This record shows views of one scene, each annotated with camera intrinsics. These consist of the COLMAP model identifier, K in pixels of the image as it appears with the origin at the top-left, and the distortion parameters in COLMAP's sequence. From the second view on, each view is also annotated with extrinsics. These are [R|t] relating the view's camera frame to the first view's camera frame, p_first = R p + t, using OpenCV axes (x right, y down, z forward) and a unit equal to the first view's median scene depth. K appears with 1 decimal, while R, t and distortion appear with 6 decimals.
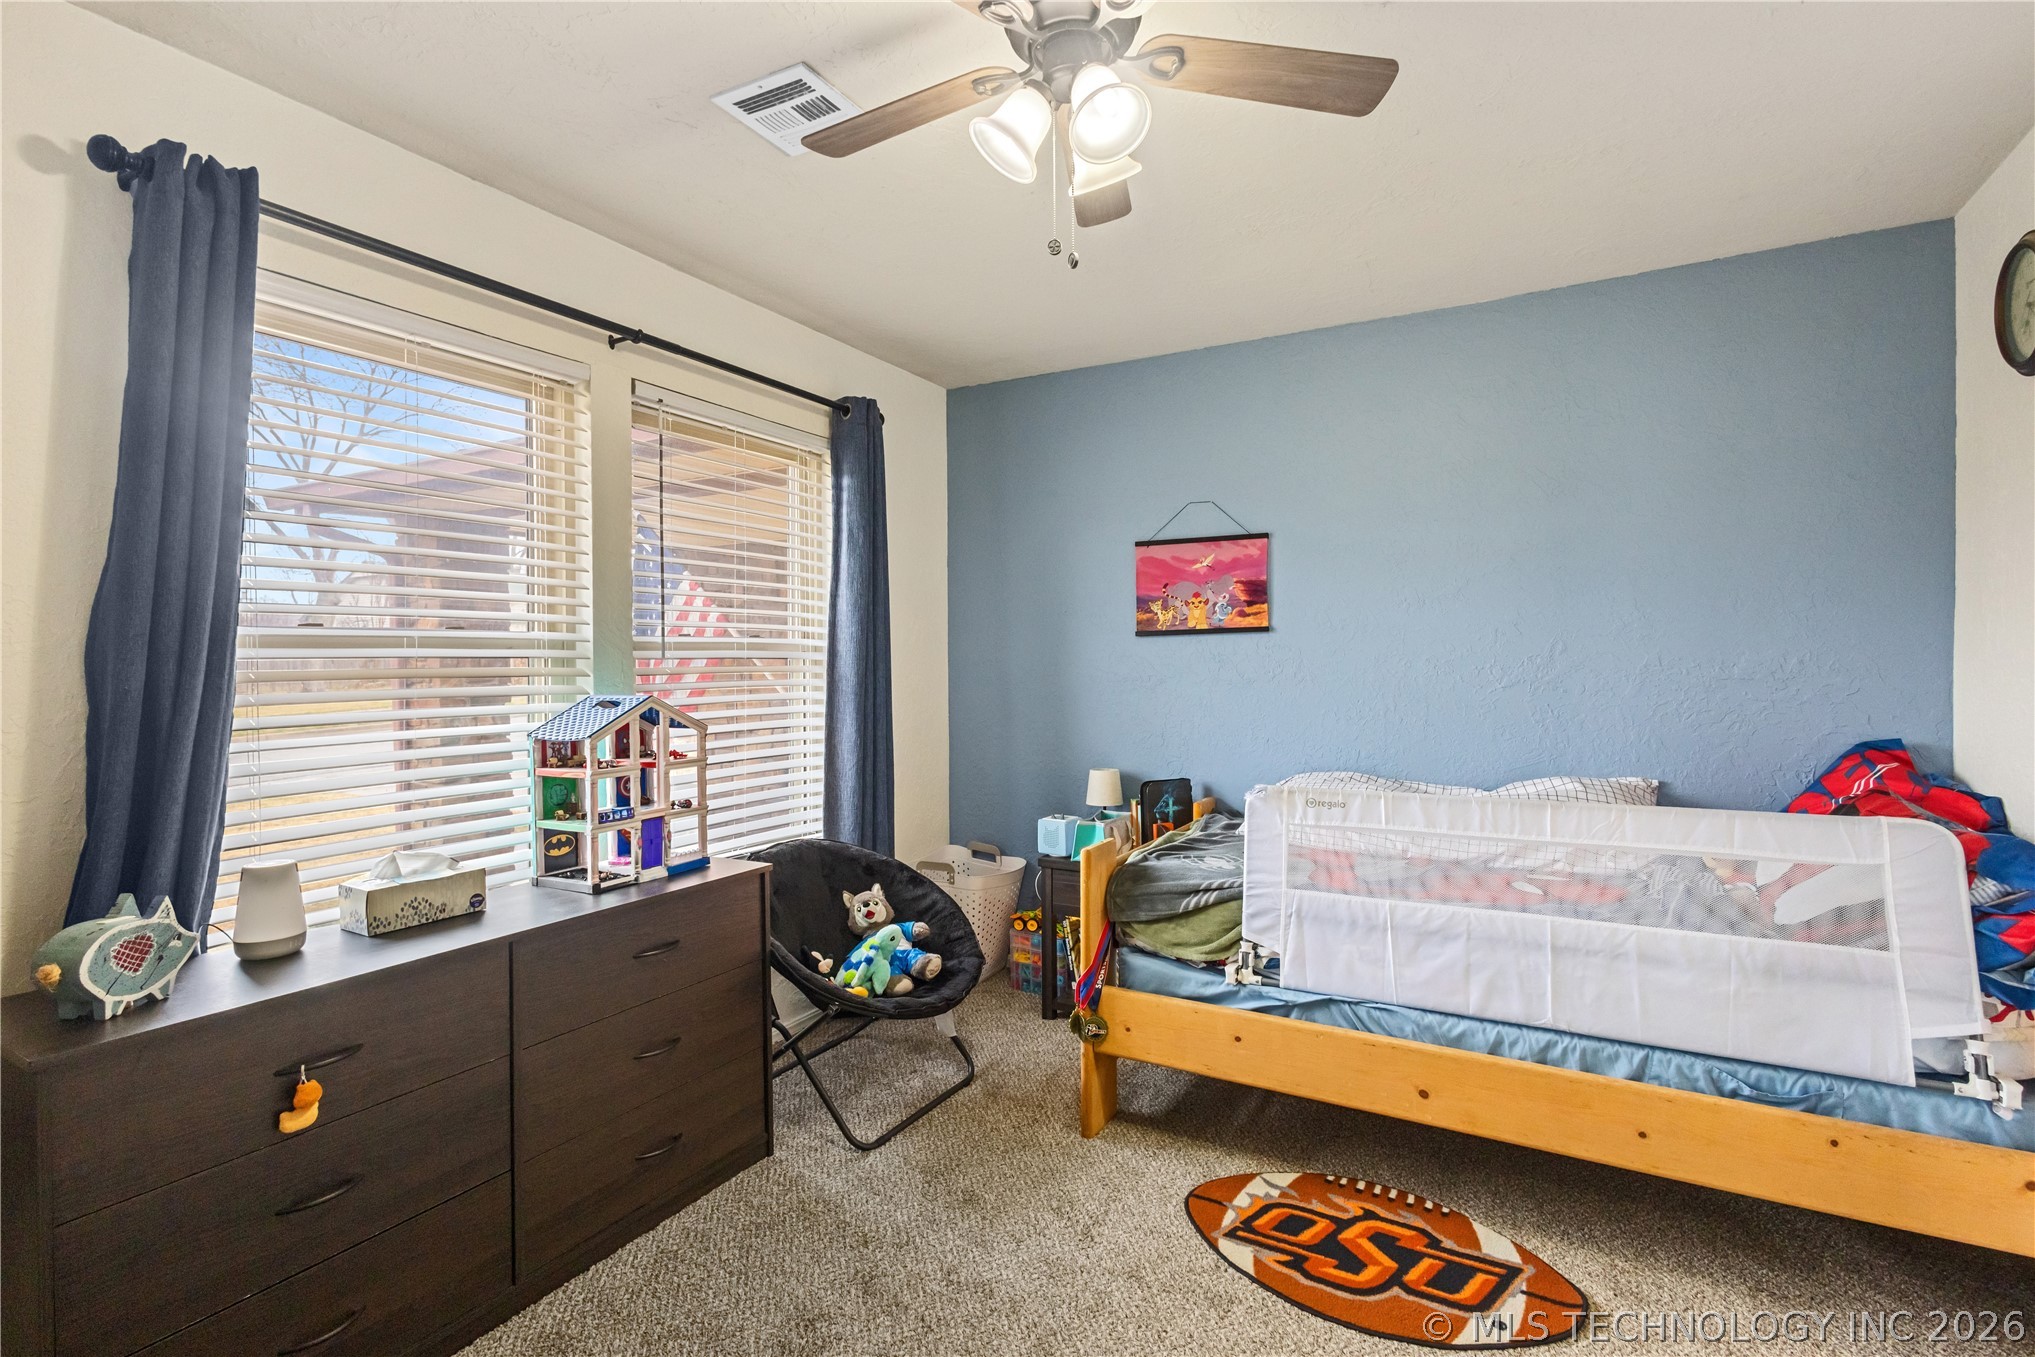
lens RADIAL K [[930.0, 0, 1020.8], [0, 930.0, 685.9], [0, 0, 1]] dist [0.002148, -0.000044]
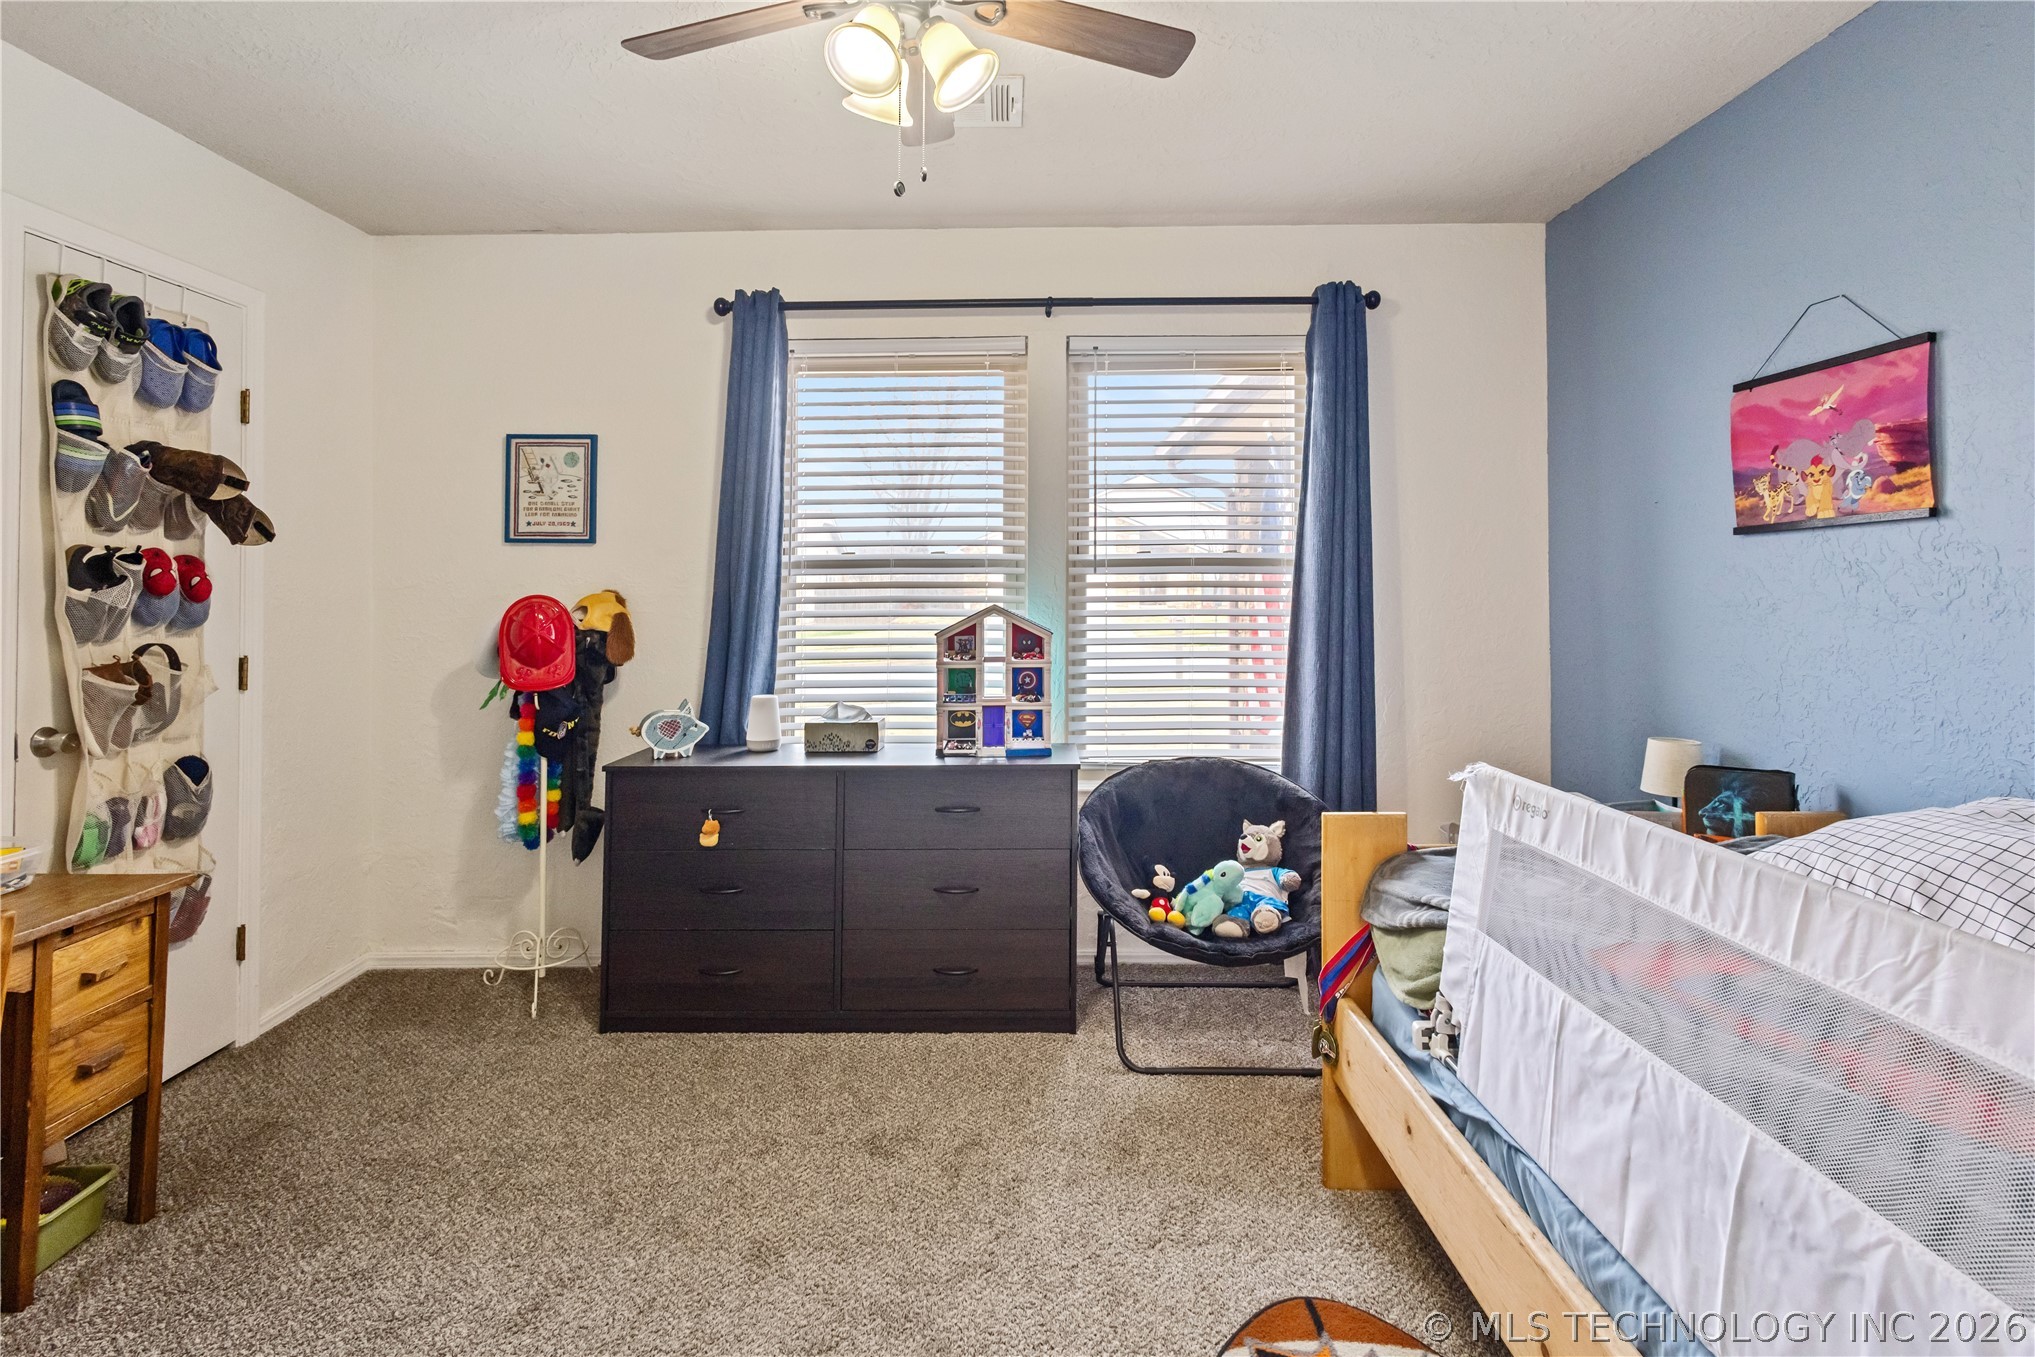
lens RADIAL K [[971.6, 0, 1008.6], [0, 971.6, 586.3], [0, 0, 1]] dist [0.002592, -0.000457]
pose [[0.488145, 0.004641, -0.872750, 0.498110], [-0.022286, 0.999726, -0.007149, -0.003413], [0.872478, 0.022940, 0.488115, 0.274566]]
